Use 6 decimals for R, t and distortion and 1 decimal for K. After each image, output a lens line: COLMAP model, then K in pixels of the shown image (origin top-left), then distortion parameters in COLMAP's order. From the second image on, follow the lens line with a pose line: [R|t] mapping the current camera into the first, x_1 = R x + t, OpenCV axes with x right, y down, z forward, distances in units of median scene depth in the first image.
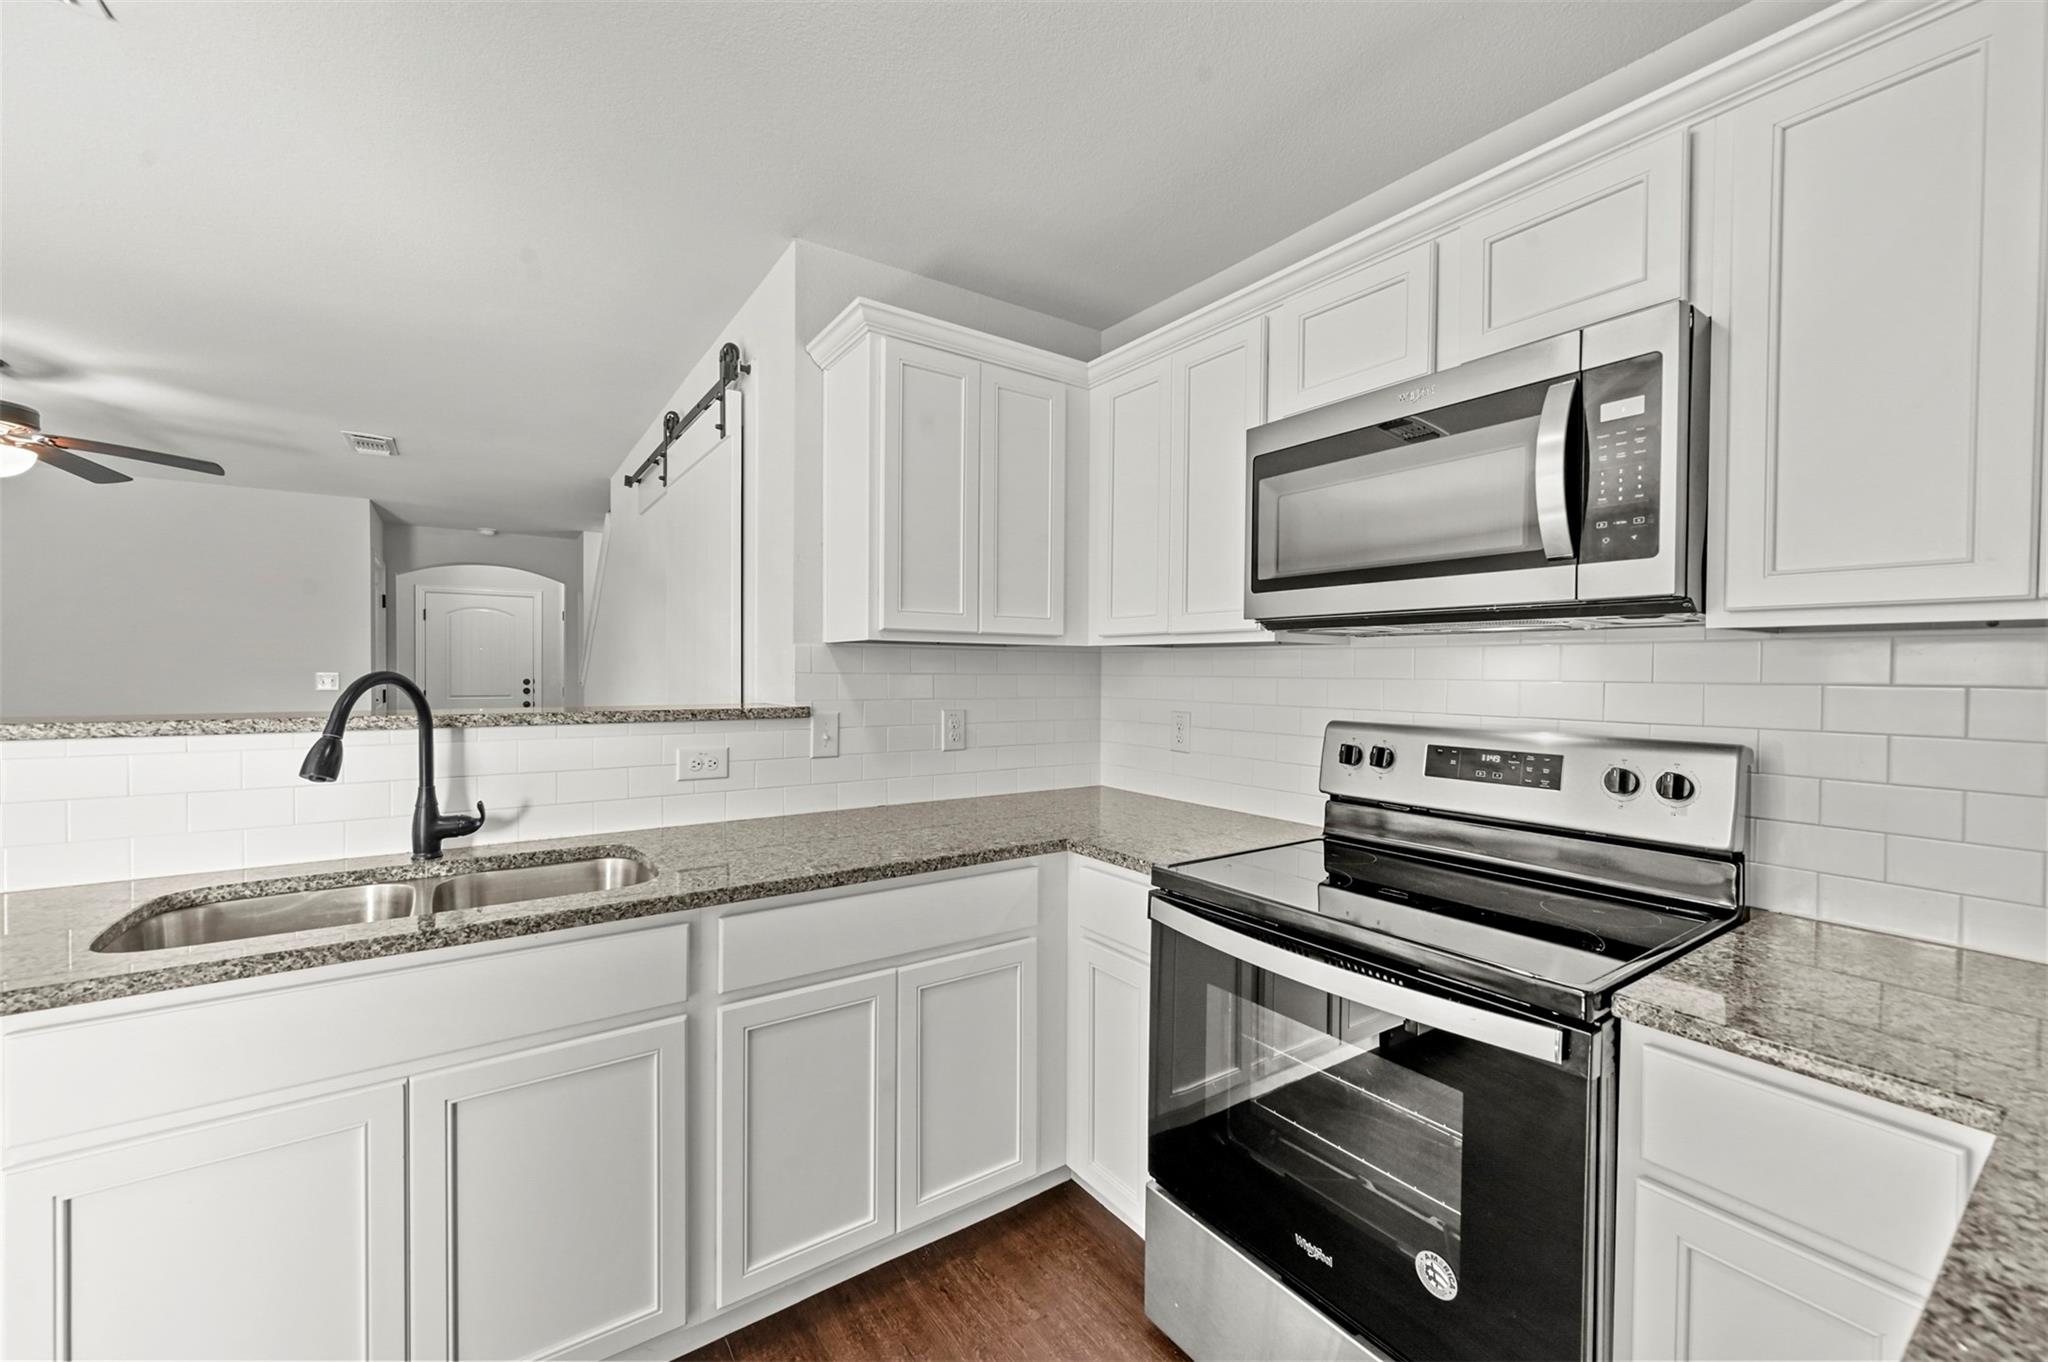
lens RADIAL K [[806.1, 0, 1016.8], [0, 806.1, 677.3], [0, 0, 1]] dist [0.001313, 0.000074]
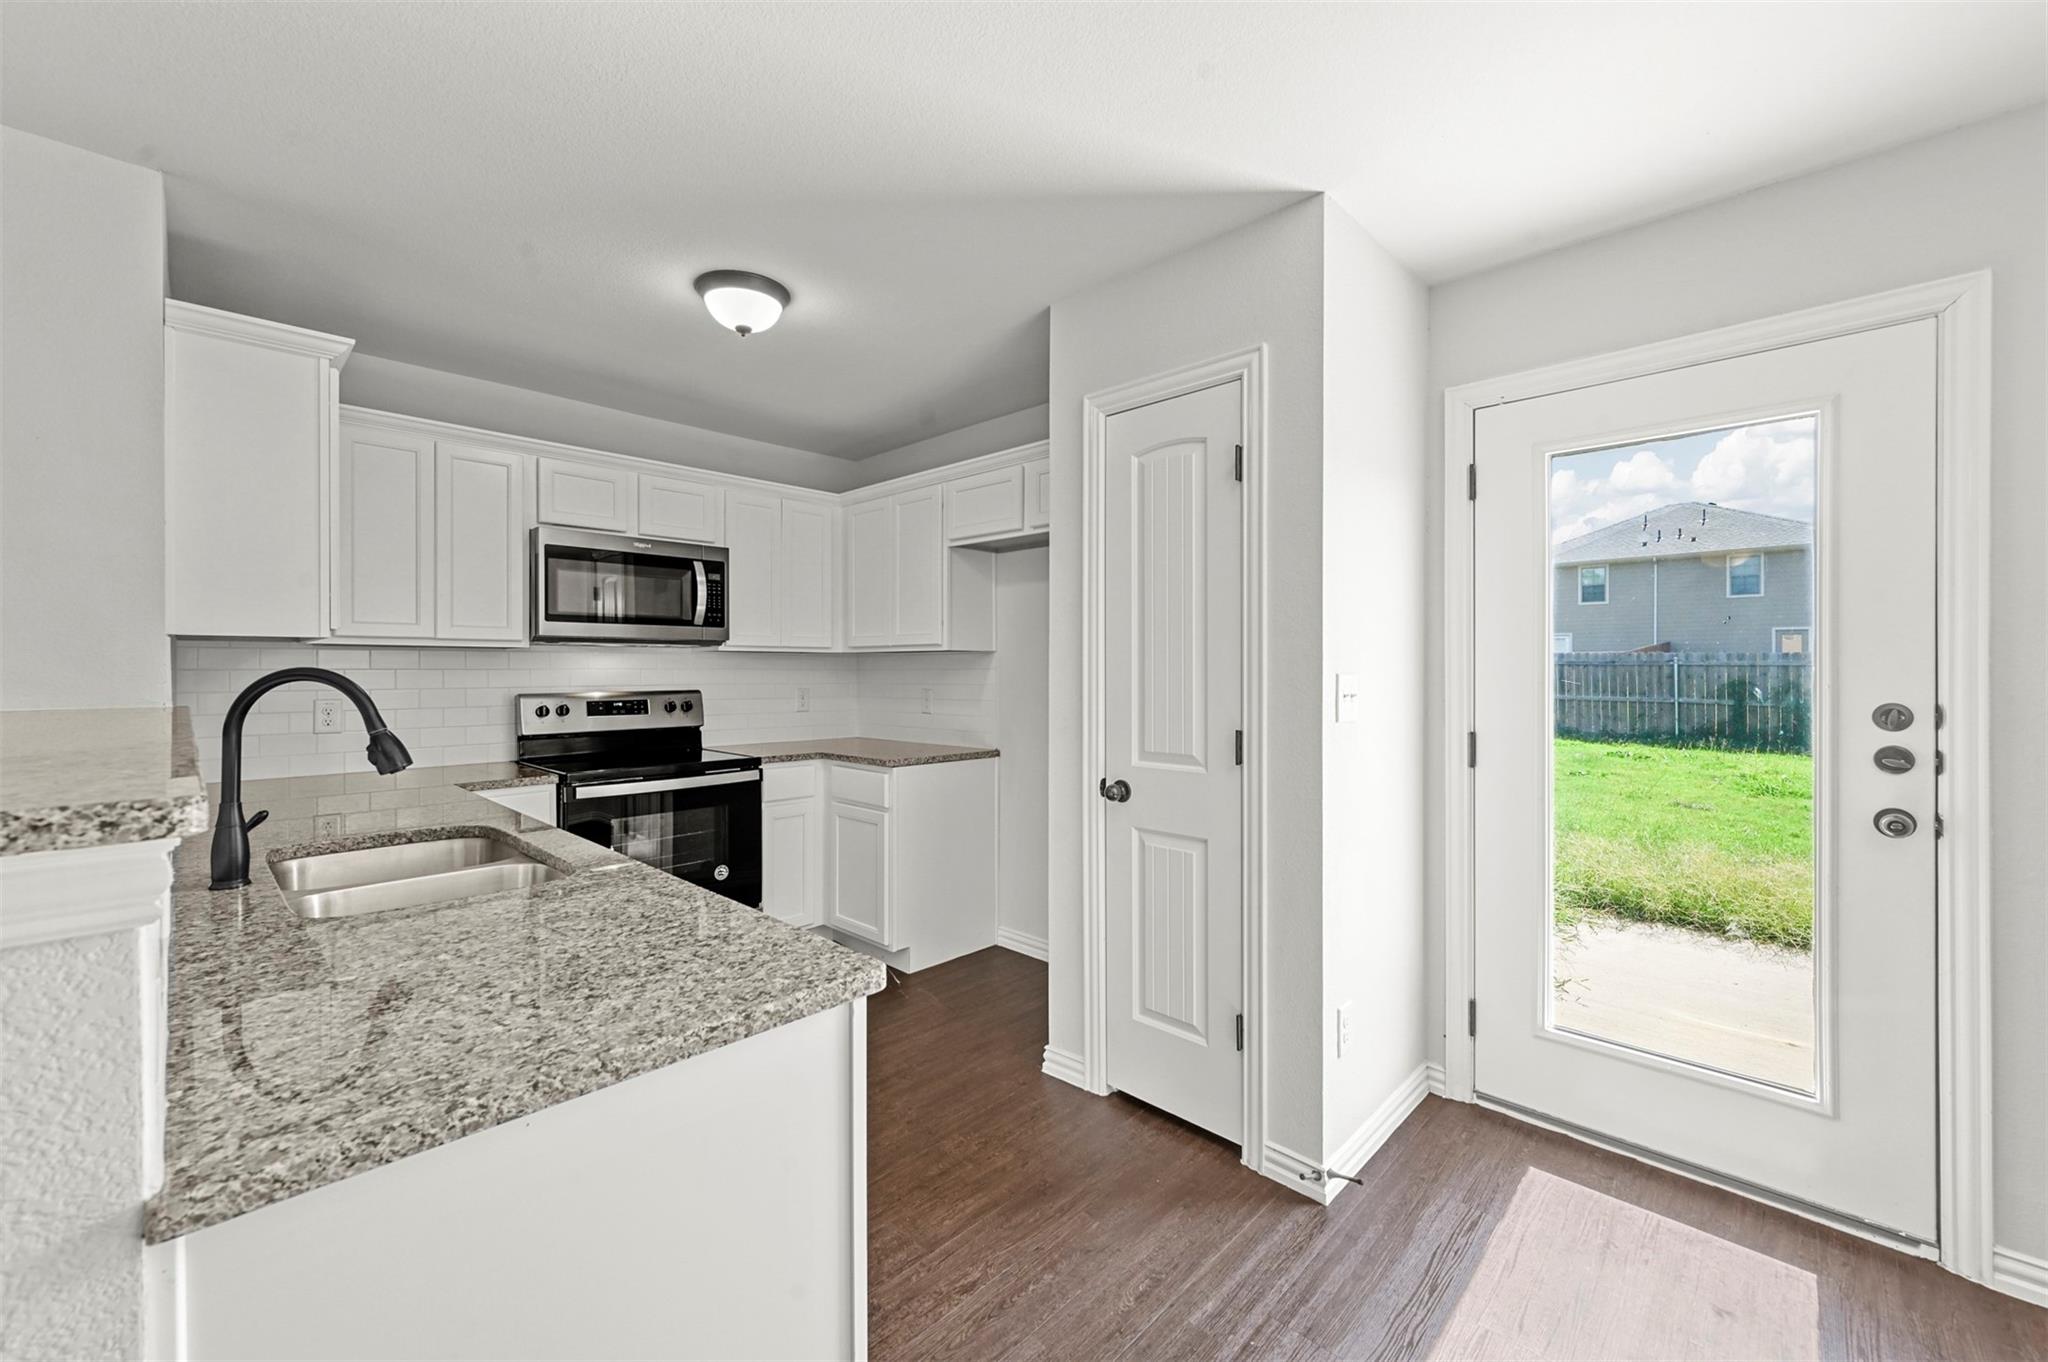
lens RADIAL K [[813.5, 0, 1019.5], [0, 813.5, 672.7], [0, 0, 1]] dist [-0.001058, 0.000506]
pose [[-0.198527, -0.012688, 0.980013, -1.691756], [0.009129, 0.999849, 0.014794, -0.007837], [-0.980053, 0.011884, -0.198381, 0.343657]]
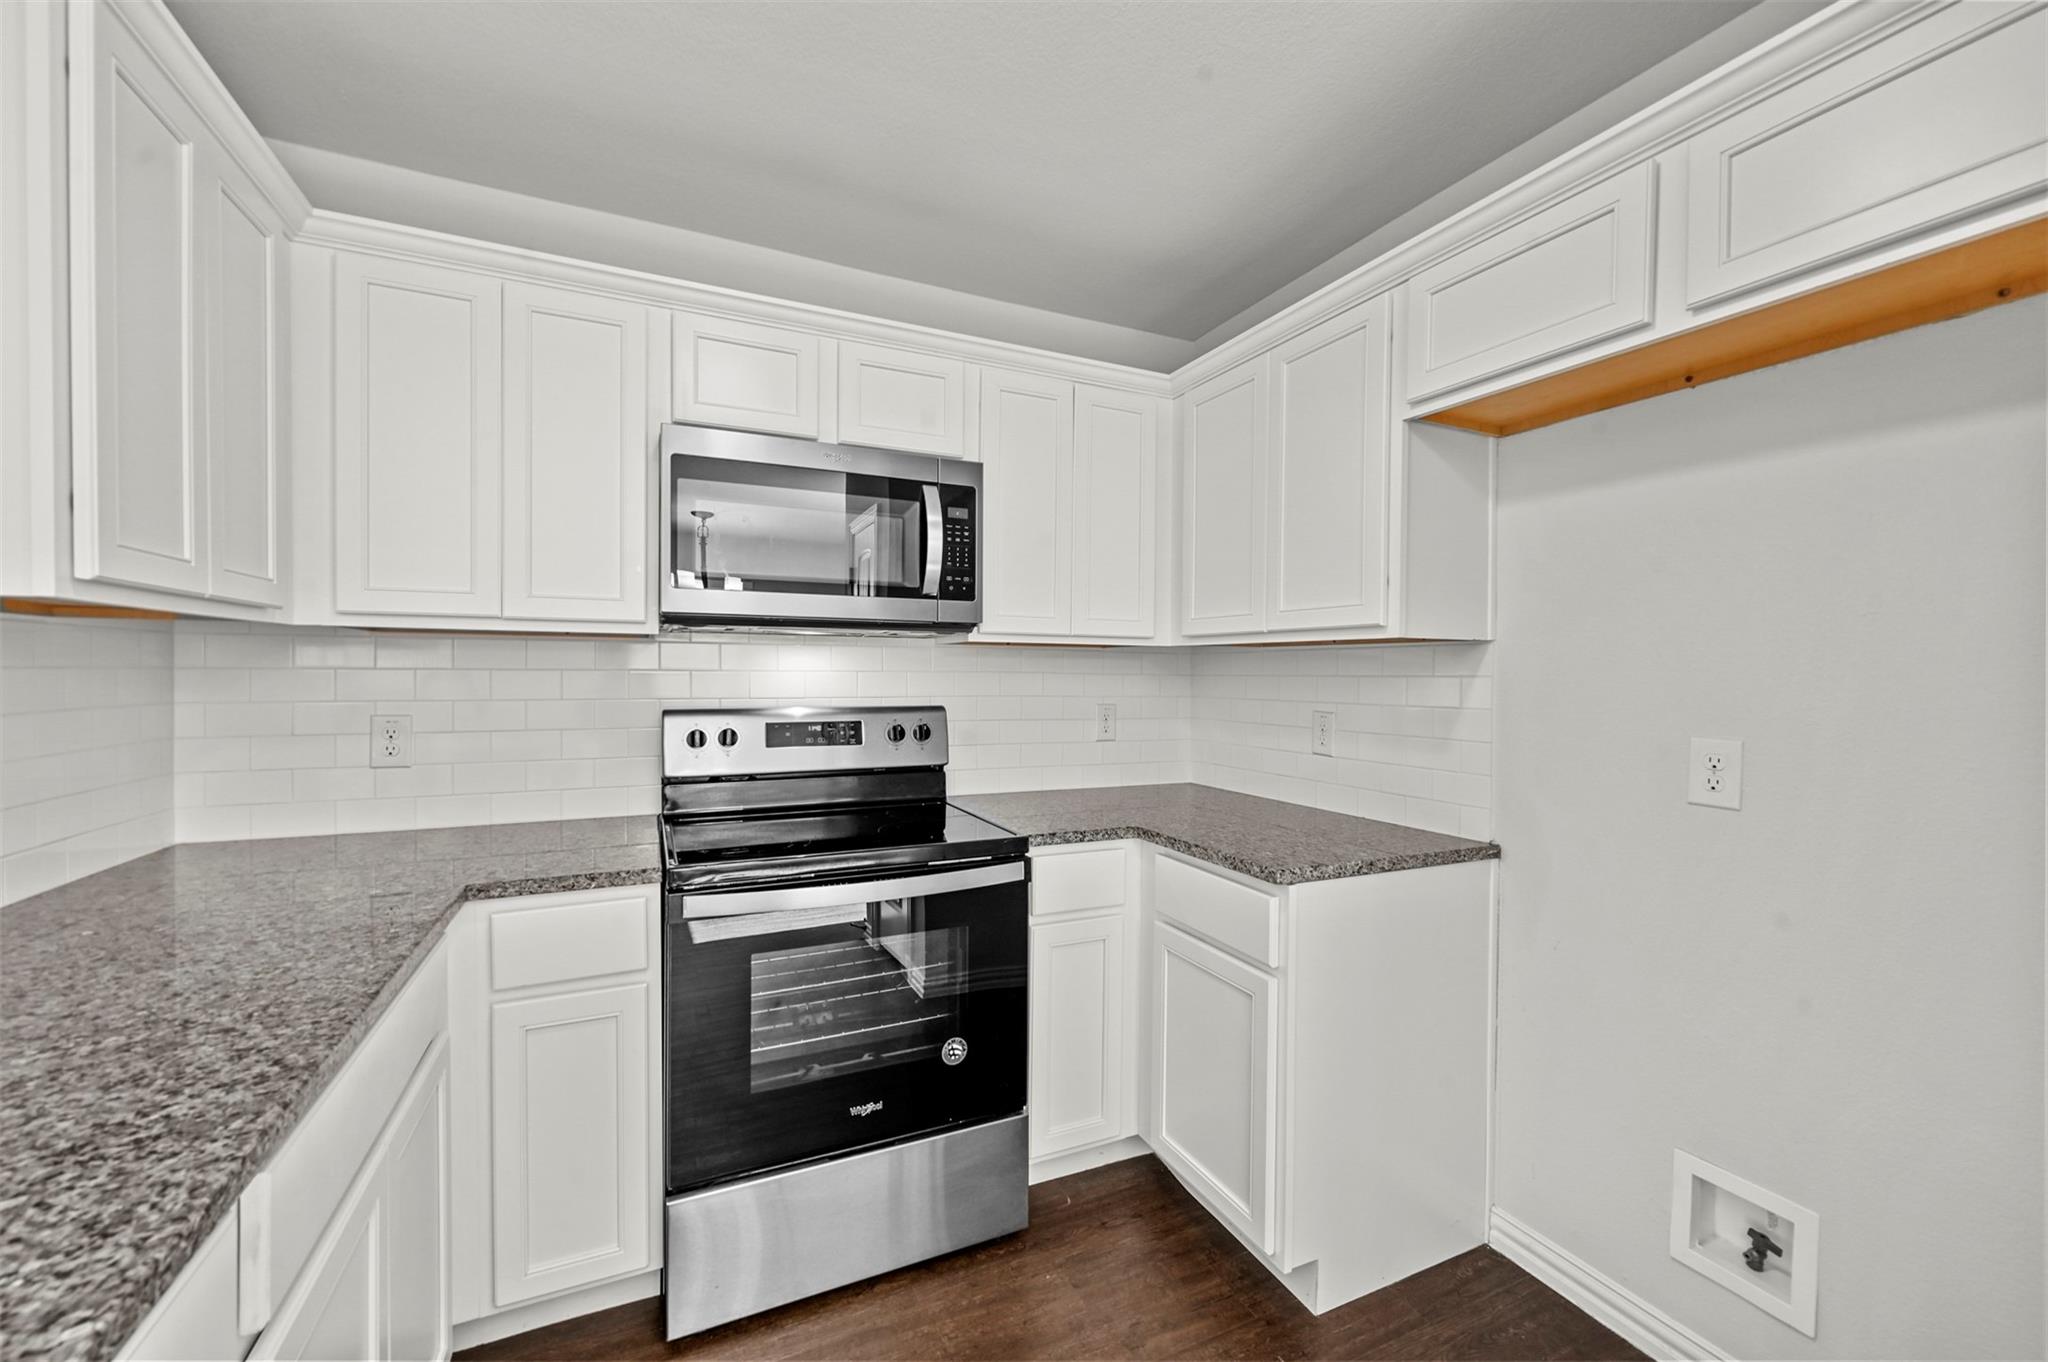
lens RADIAL K [[806.1, 0, 1016.8], [0, 806.1, 677.3], [0, 0, 1]] dist [0.001313, 0.000074]
pose [[0.172137, -0.013784, 0.984977, -0.651097], [0.004255, 0.999903, 0.013249, -0.001907], [-0.985064, 0.001911, 0.172179, 0.403631]]
